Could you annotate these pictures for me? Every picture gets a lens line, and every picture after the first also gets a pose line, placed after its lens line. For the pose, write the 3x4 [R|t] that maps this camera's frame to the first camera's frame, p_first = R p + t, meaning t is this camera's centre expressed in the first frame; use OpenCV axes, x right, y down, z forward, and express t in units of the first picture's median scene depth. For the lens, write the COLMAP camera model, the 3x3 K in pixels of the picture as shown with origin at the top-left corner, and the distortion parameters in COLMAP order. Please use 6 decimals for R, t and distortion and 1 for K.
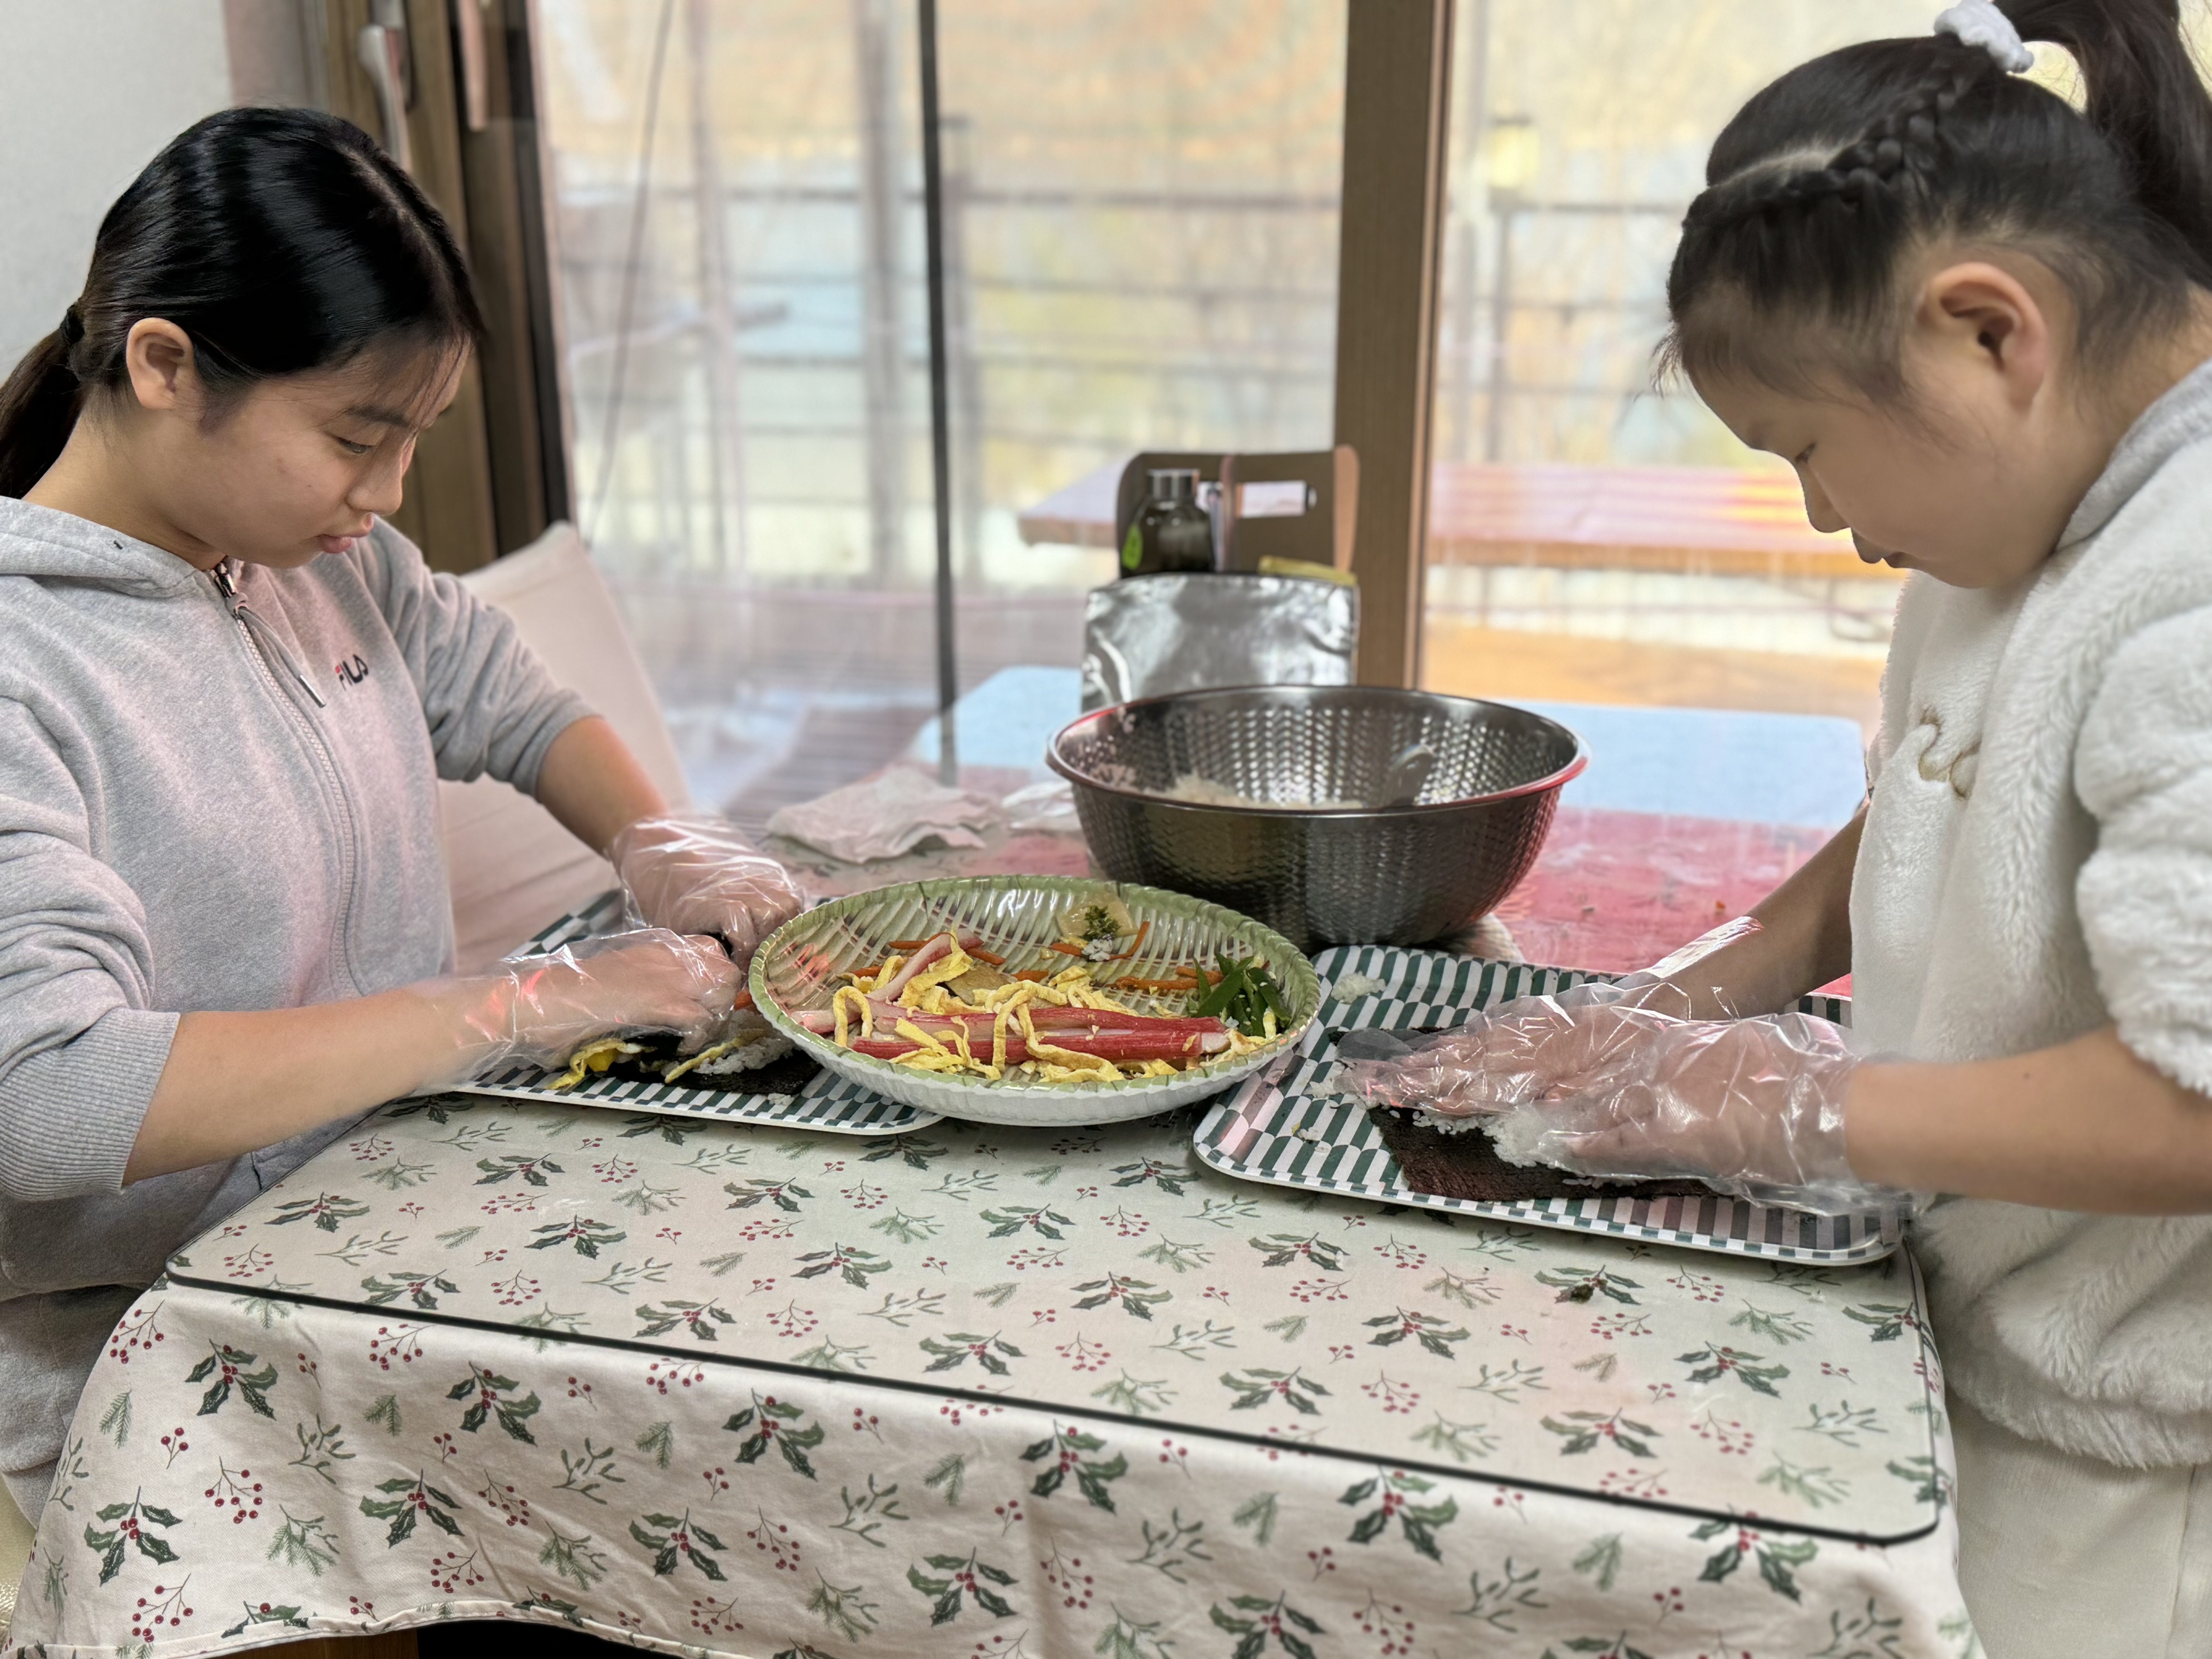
lens RADIAL K [[2284.2, 0, 1110.9], [0, 2284.2, 813.9], [0, 0, 1]] dist [0.072841, 0.000000]
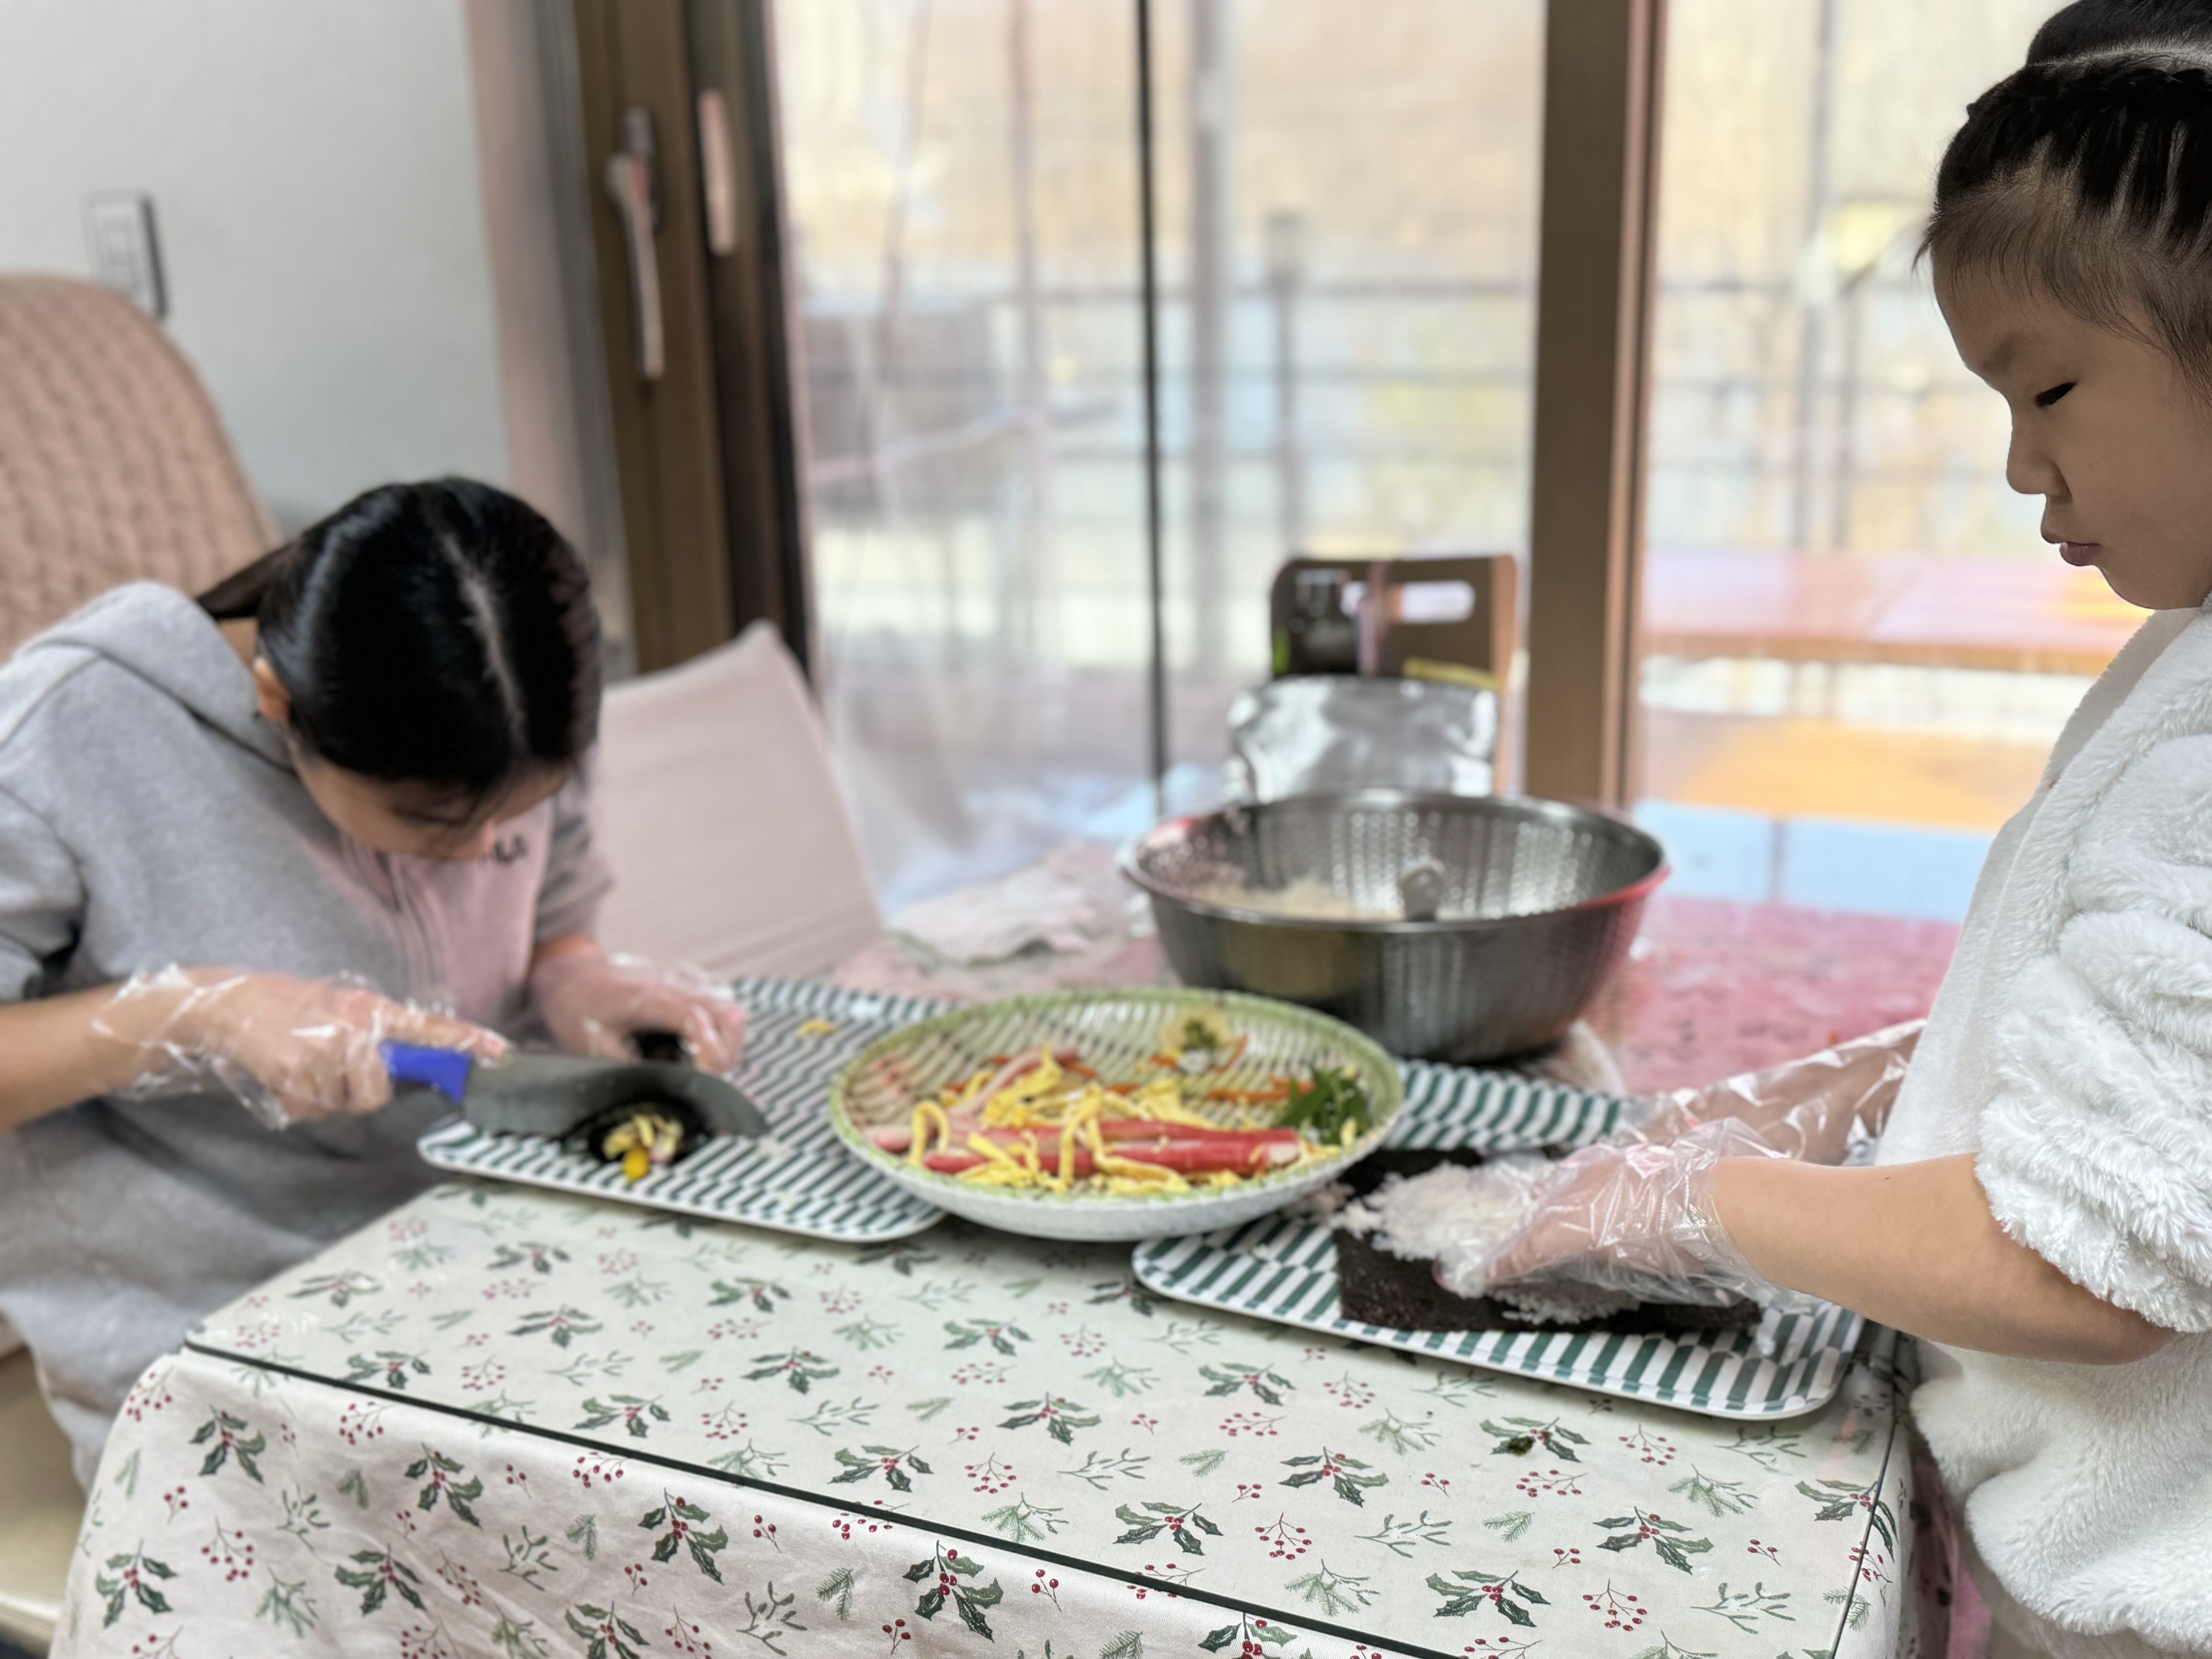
lens RADIAL K [[2284.2, 0, 1117.6], [0, 2284.2, 843.3], [0, 0, 1]] dist [0.072841, 0.000000]
pose [[0.984307, 0.020210, -0.175306, 0.200335], [-0.024485, 0.999452, -0.022259, -0.016224], [0.174760, 0.026202, 0.984262, 0.022490]]
